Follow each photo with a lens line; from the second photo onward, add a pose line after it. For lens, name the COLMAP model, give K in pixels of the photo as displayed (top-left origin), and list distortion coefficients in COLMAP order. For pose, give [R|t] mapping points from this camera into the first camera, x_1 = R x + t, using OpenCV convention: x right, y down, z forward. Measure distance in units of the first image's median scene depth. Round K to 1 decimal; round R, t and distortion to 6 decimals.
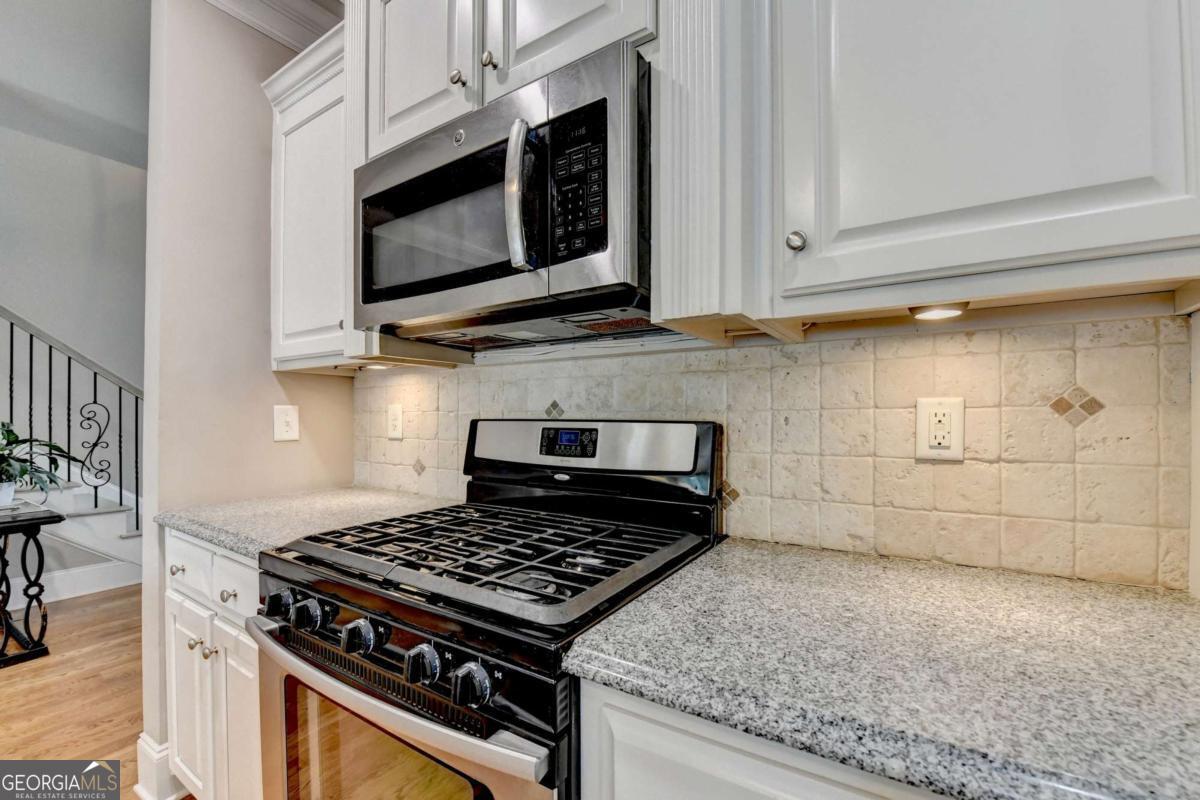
lens RADIAL K [[487.2, 0, 596.5], [0, 487.2, 409.8], [0, 0, 1]] dist [0.000354, 0.000009]
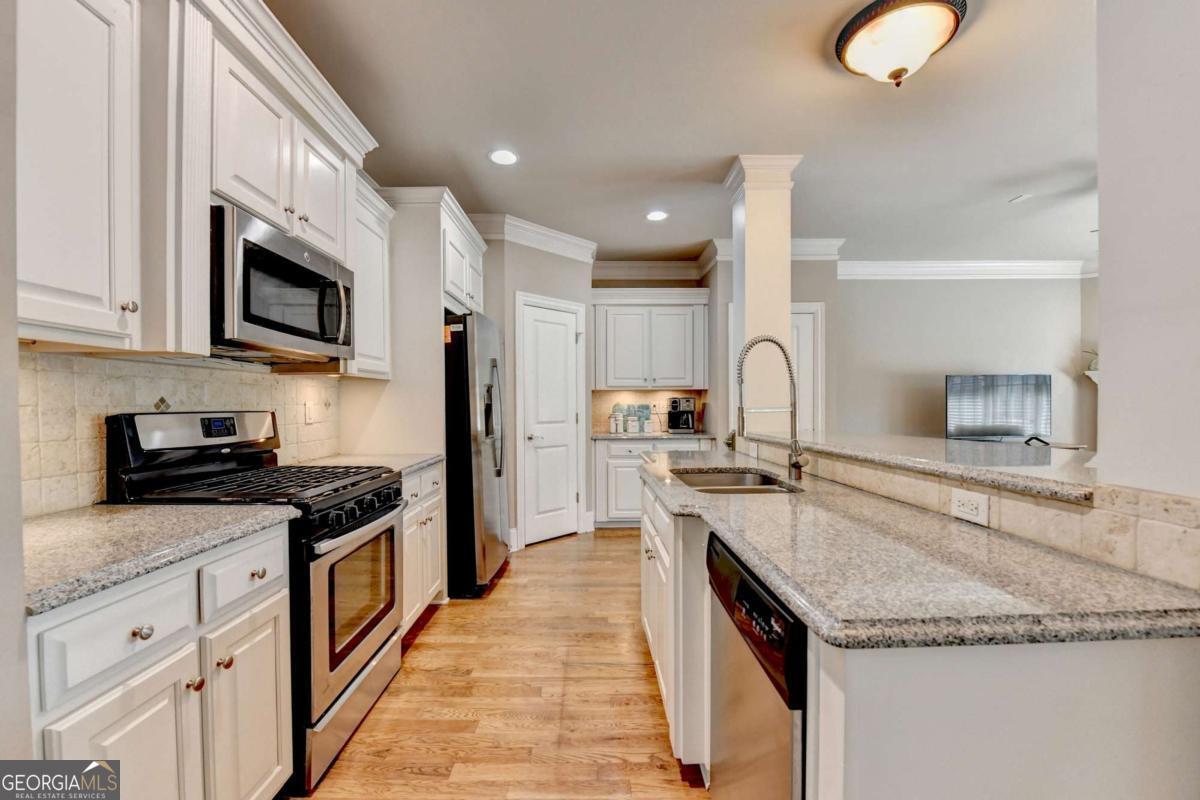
lens RADIAL K [[487.2, 0, 596.5], [0, 487.2, 409.8], [0, 0, 1]] dist [0.000354, 0.000009]
pose [[-0.542548, -0.007195, 0.839994, -1.845864], [-0.007149, 0.999967, 0.003948, 0.000735], [-0.839994, -0.003863, -0.542581, 0.825490]]
